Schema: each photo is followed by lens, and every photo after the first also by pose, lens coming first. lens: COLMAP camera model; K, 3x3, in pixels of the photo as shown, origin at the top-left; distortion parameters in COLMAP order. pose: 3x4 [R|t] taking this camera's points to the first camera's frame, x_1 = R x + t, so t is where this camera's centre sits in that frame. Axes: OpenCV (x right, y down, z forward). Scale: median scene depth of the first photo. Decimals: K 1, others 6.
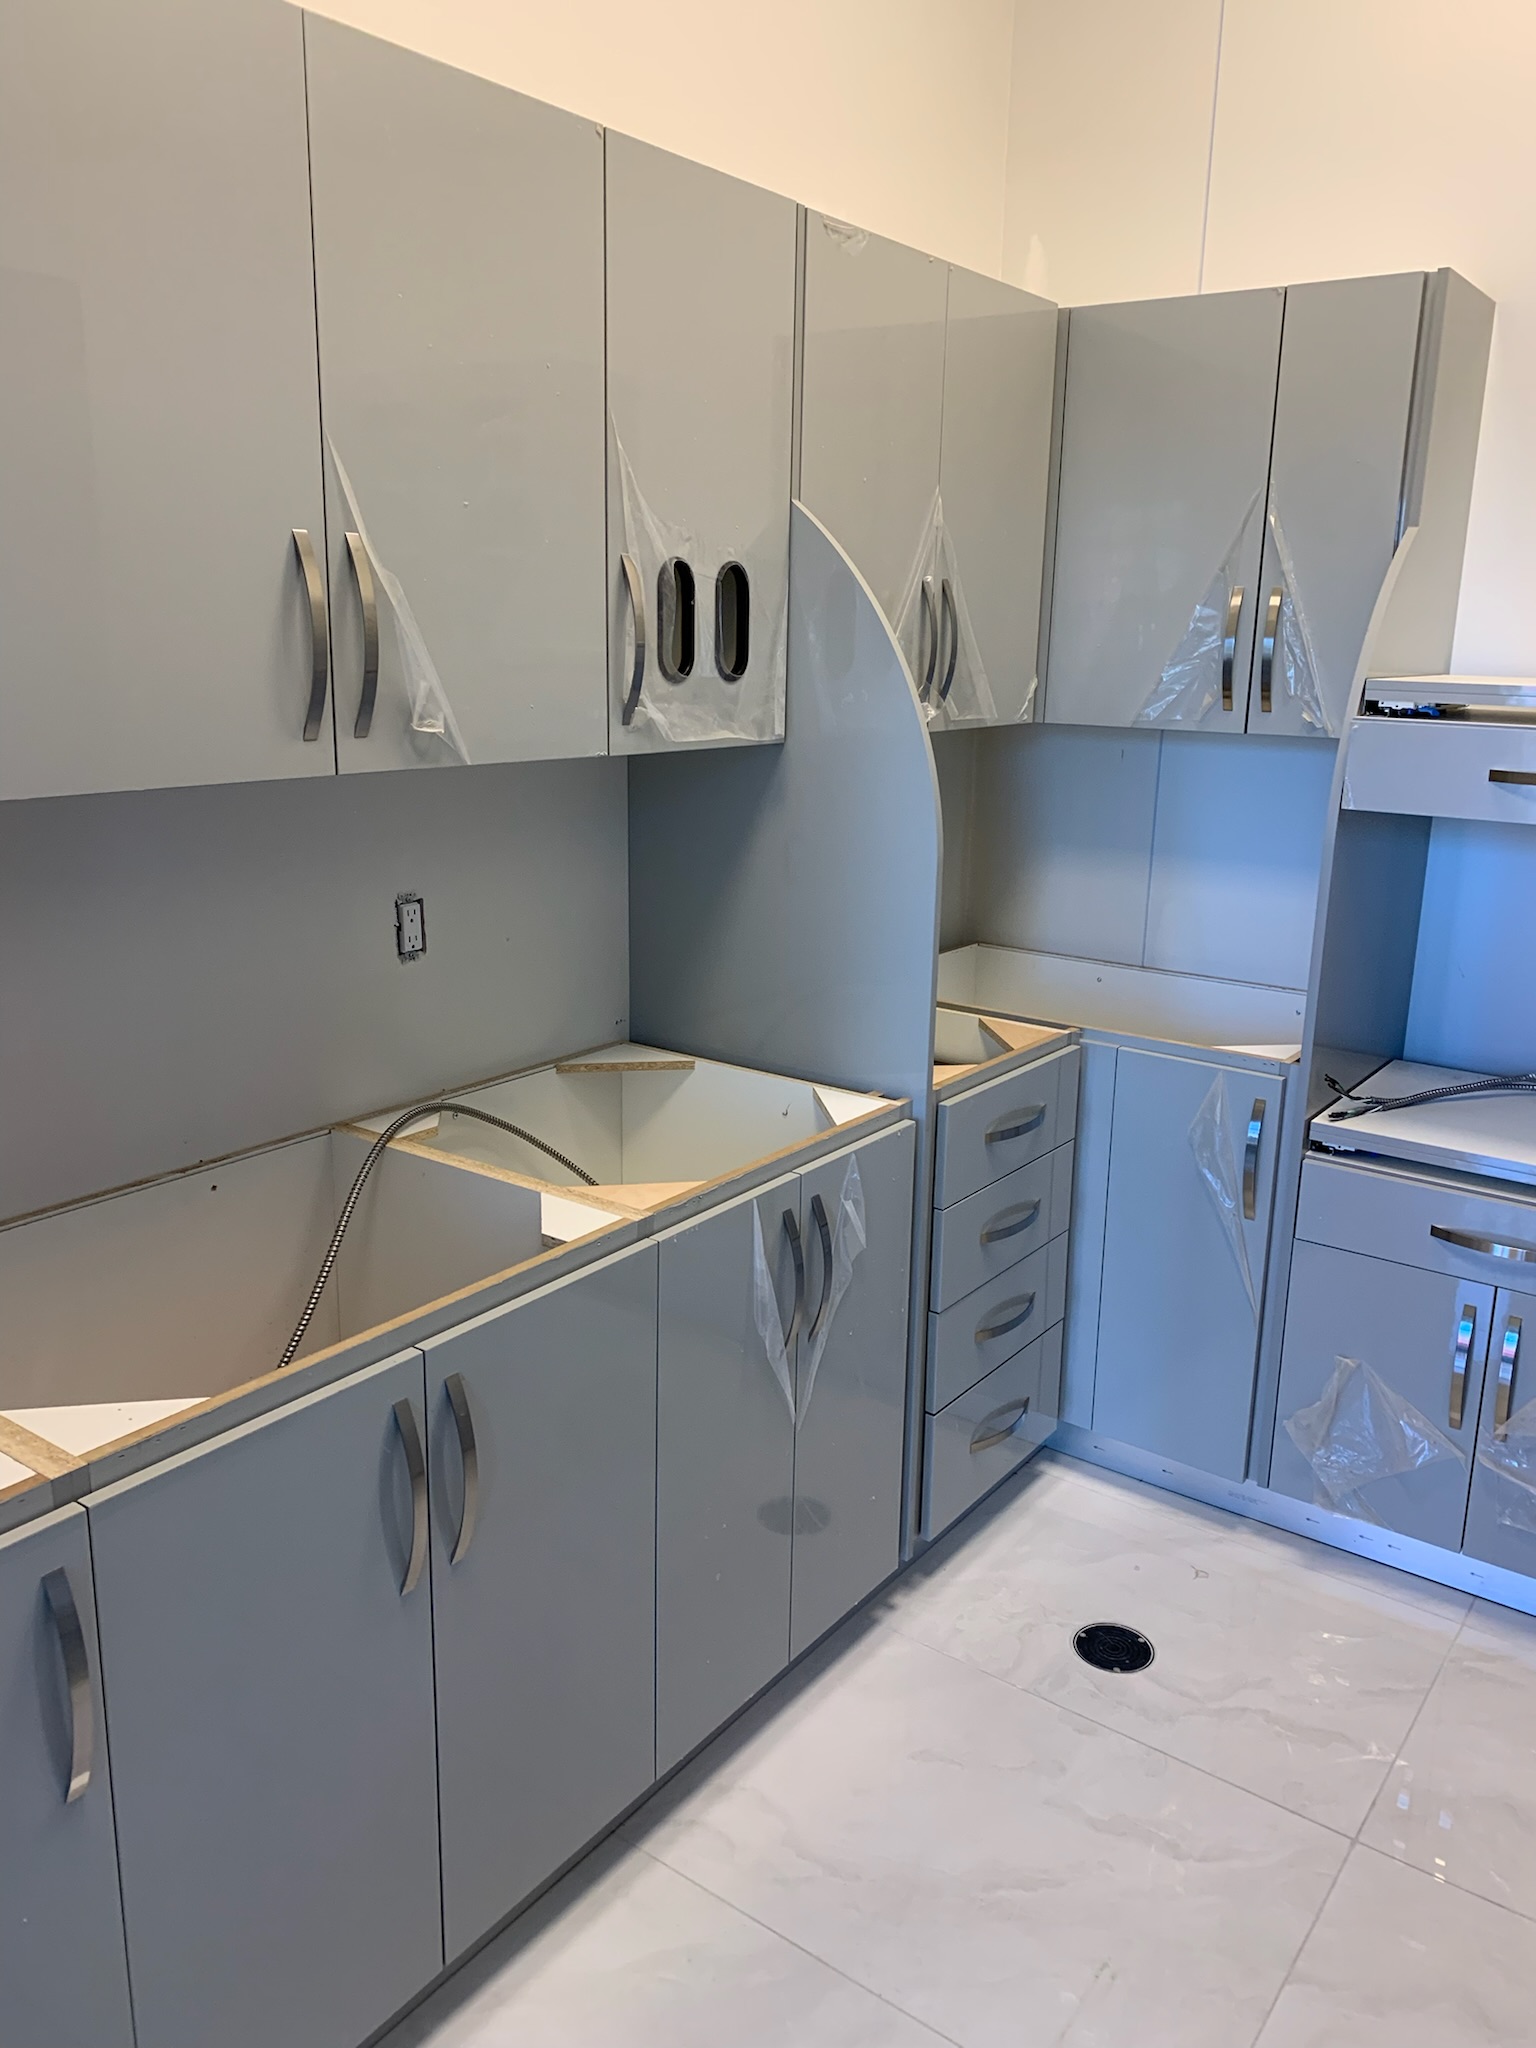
lens RADIAL K [[1576.0, 0, 777.4], [0, 1576.0, 1012.6], [0, 0, 1]] dist [0.053802, -0.076048]
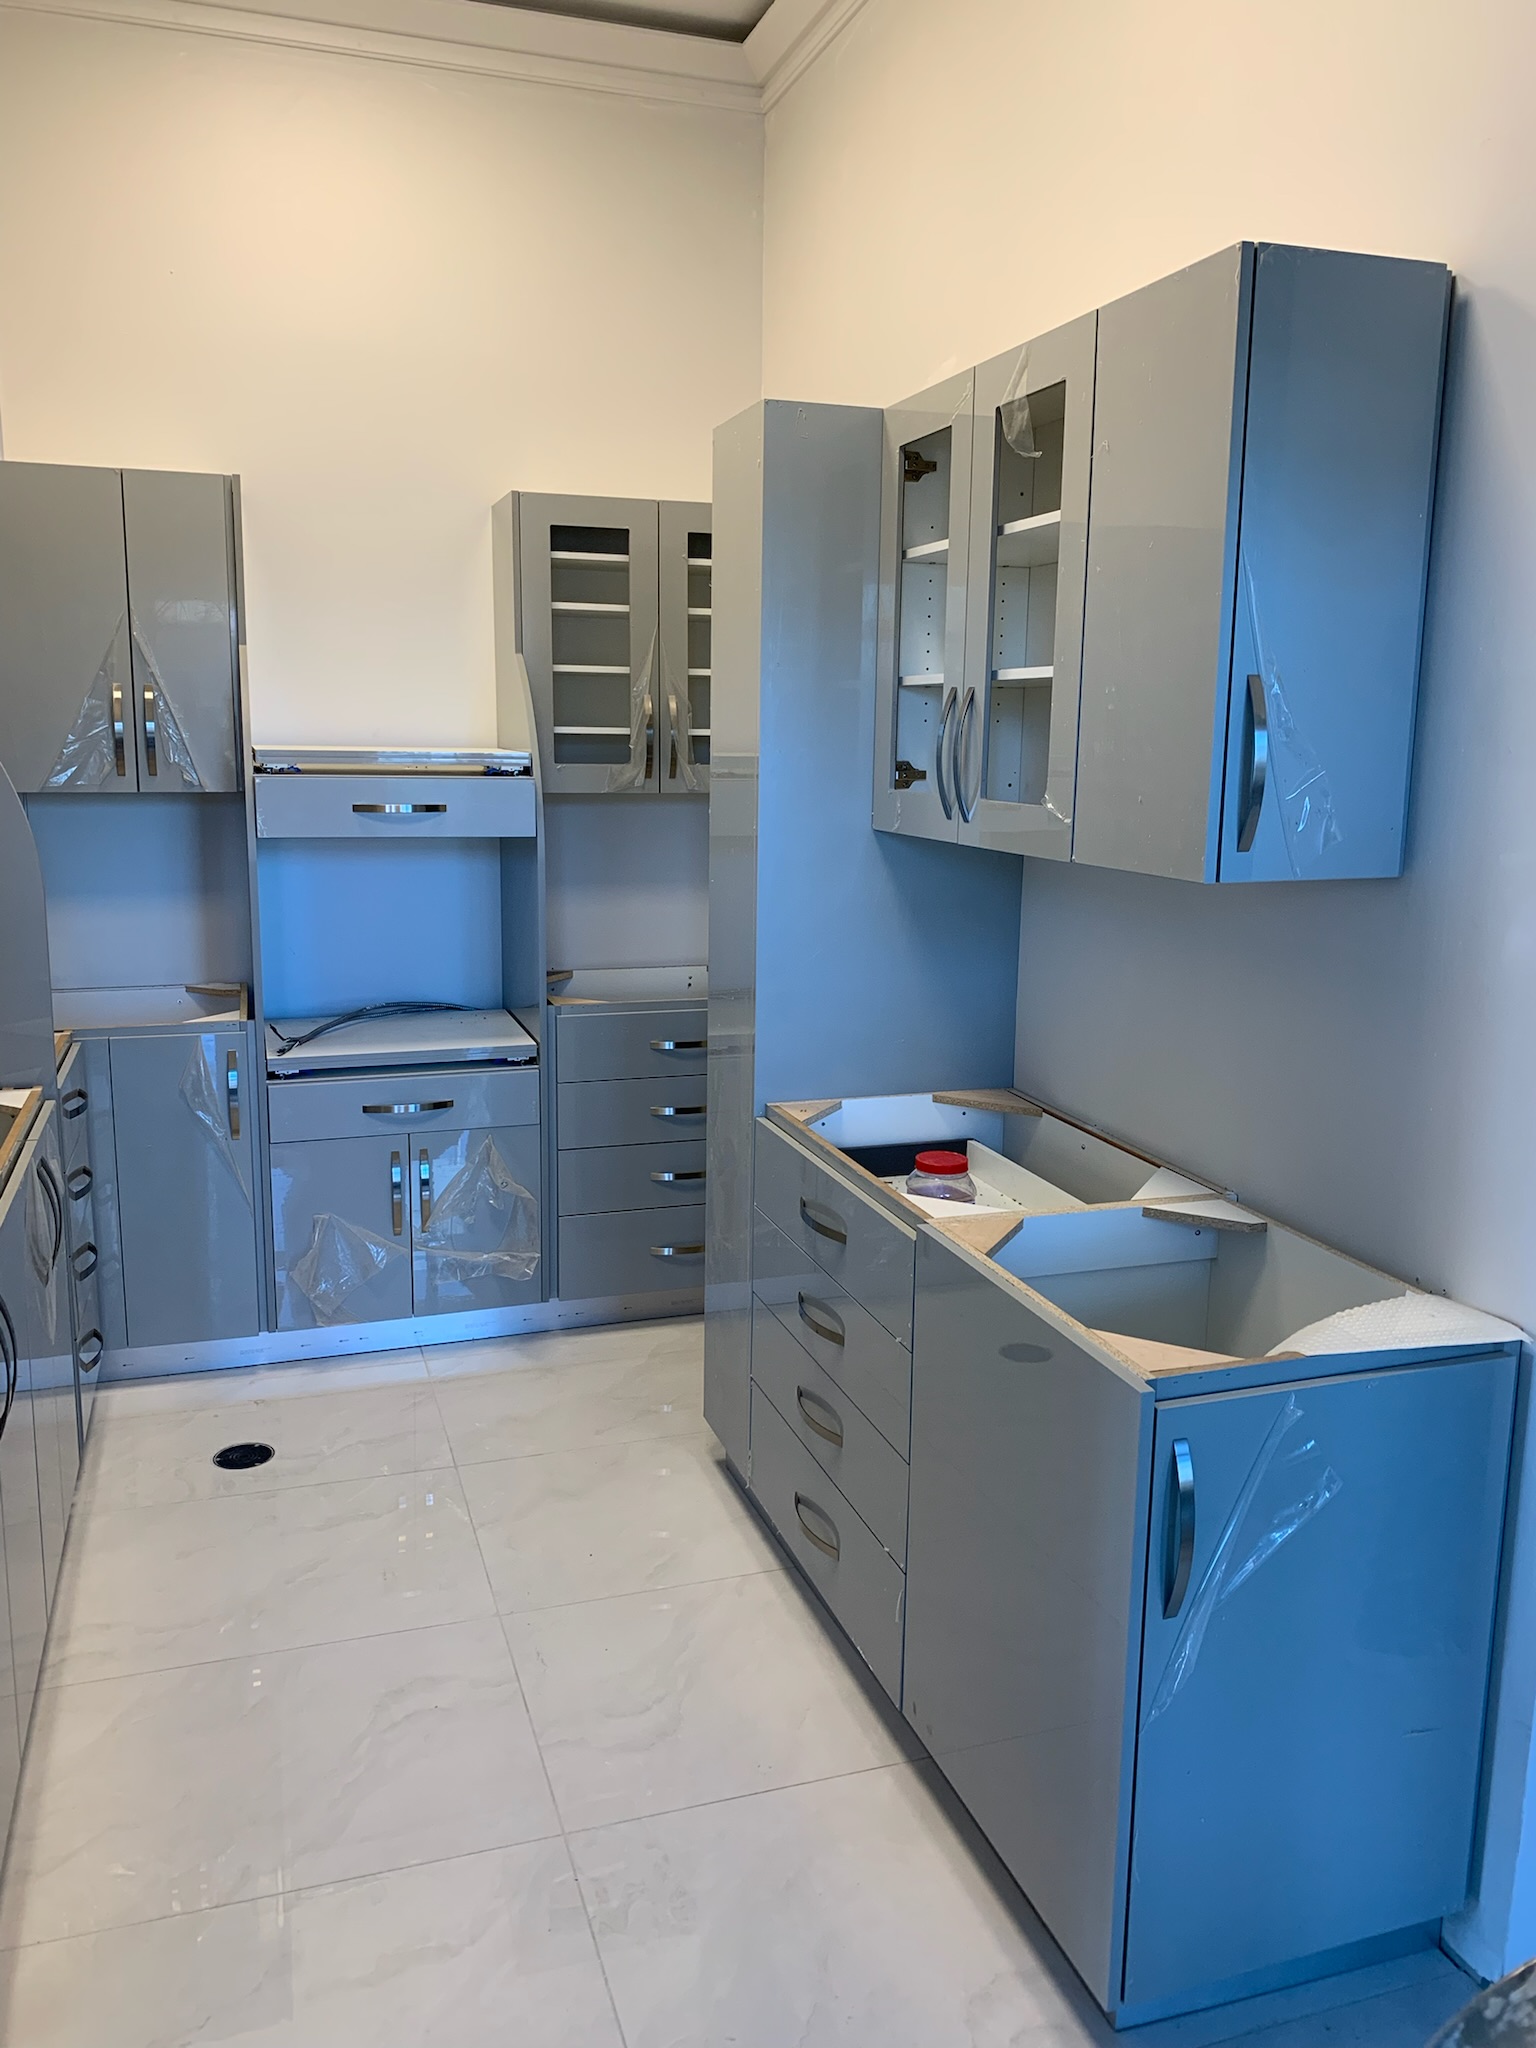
lens RADIAL K [[1576.0, 0, 770.1], [0, 1576.0, 1007.4], [0, 0, 1]] dist [0.053802, -0.076048]
pose [[0.589037, -0.162240, 0.791653, -0.796162], [0.195990, 0.979072, 0.054821, 0.053122], [-0.783980, 0.122865, 0.608507, -0.343245]]
